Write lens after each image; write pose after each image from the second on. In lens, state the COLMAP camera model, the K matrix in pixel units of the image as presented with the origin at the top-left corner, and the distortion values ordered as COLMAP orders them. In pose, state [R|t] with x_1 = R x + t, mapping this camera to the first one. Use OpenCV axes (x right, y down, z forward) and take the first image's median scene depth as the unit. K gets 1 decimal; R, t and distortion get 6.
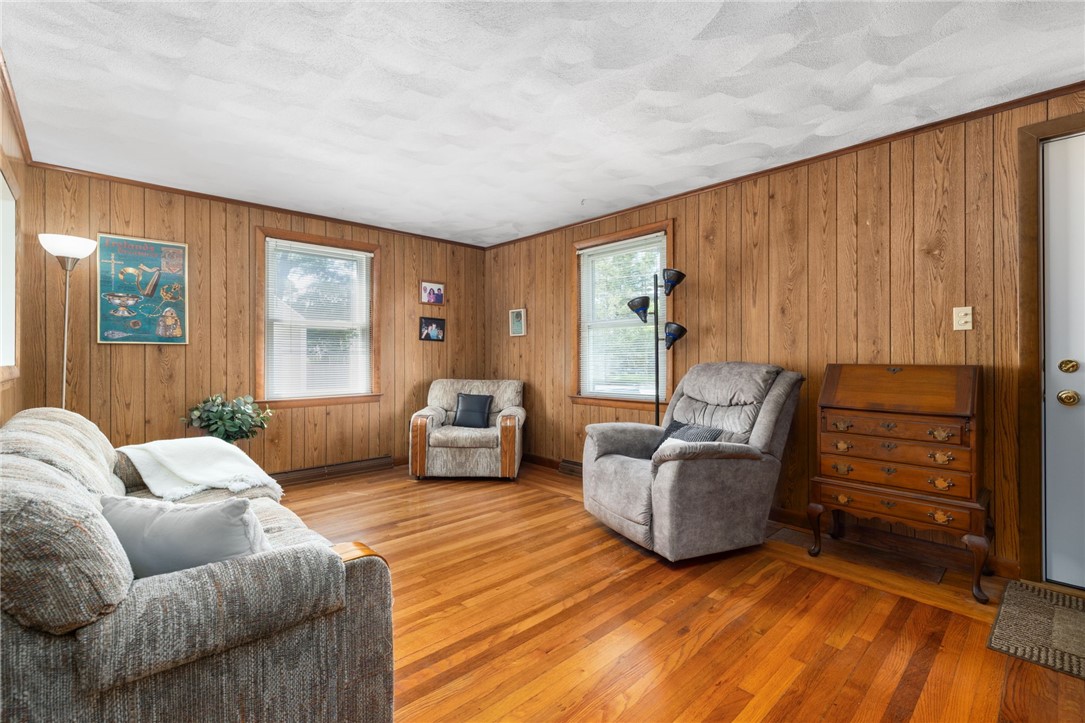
lens RADIAL K [[469.3, 0, 526.3], [0, 469.3, 354.9], [0, 0, 1]] dist [0.000261, -0.000071]
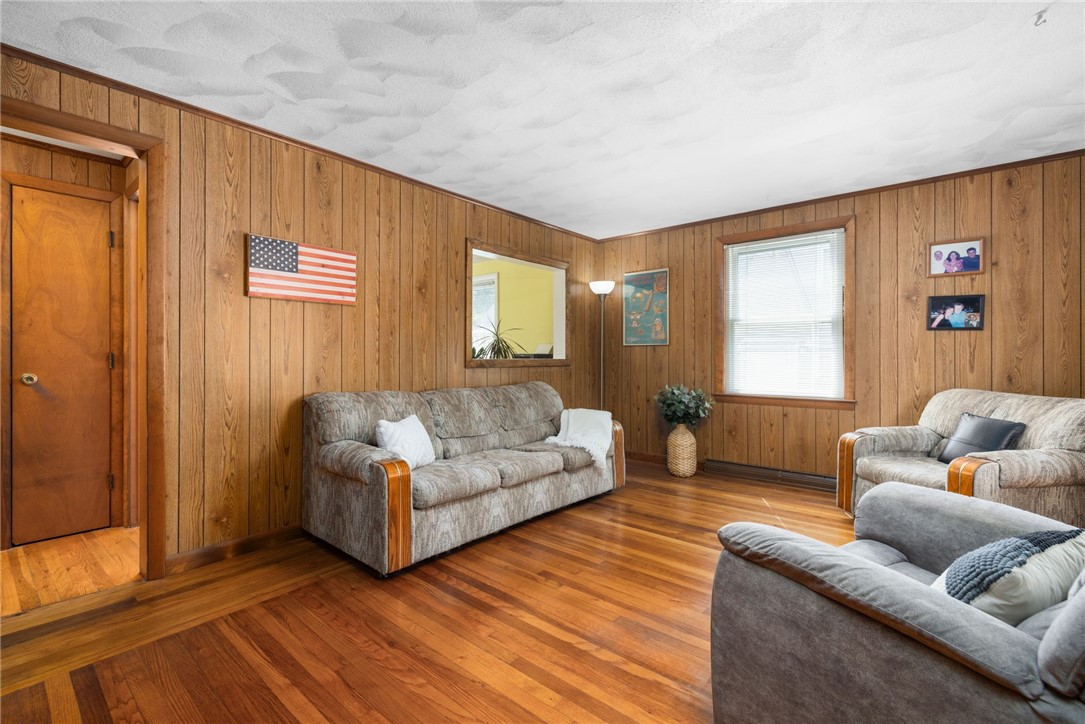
lens RADIAL K [[478.1, 0, 547.5], [0, 478.1, 355.0], [0, 0, 1]] dist [0.001104, -0.000175]
pose [[0.145240, -0.000013, -0.989396, 0.550460], [0.003273, 0.999995, 0.000468, 0.004094], [0.989391, -0.003306, 0.145239, 0.480520]]
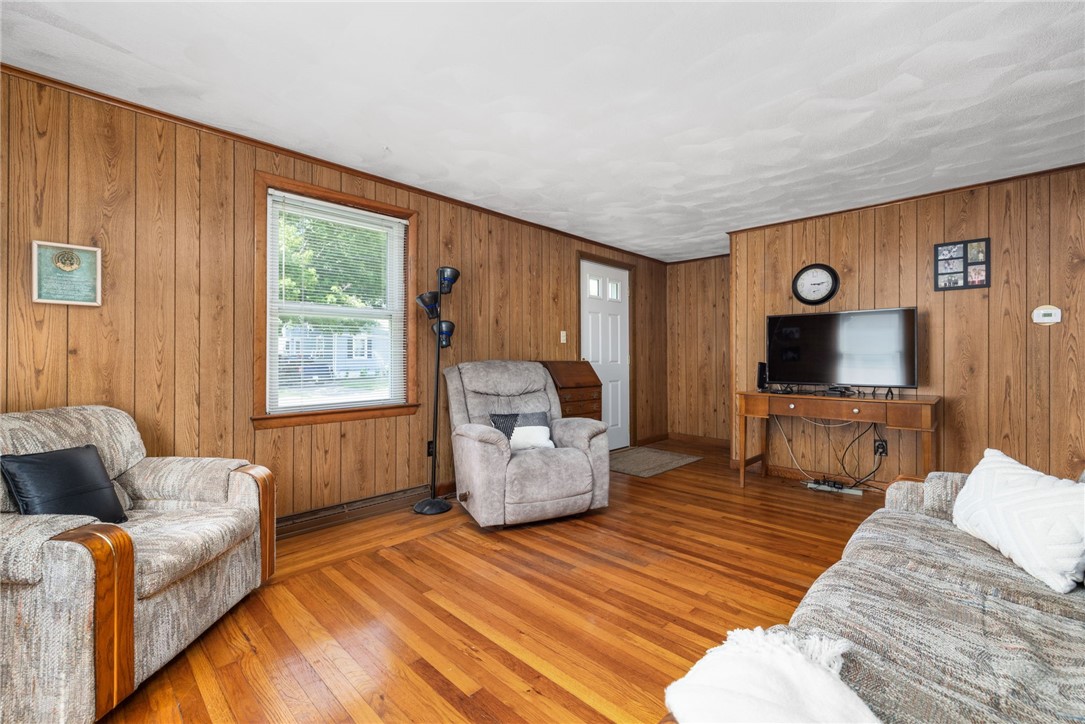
lens RADIAL K [[469.3, 0, 526.3], [0, 469.3, 355.4], [0, 0, 1]] dist [0.000261, -0.000071]
pose [[-0.046427, 0.006985, 0.998897, -0.687003], [-0.009742, 0.999925, -0.007444, 0.009019], [-0.998874, -0.010076, -0.046356, 0.859453]]
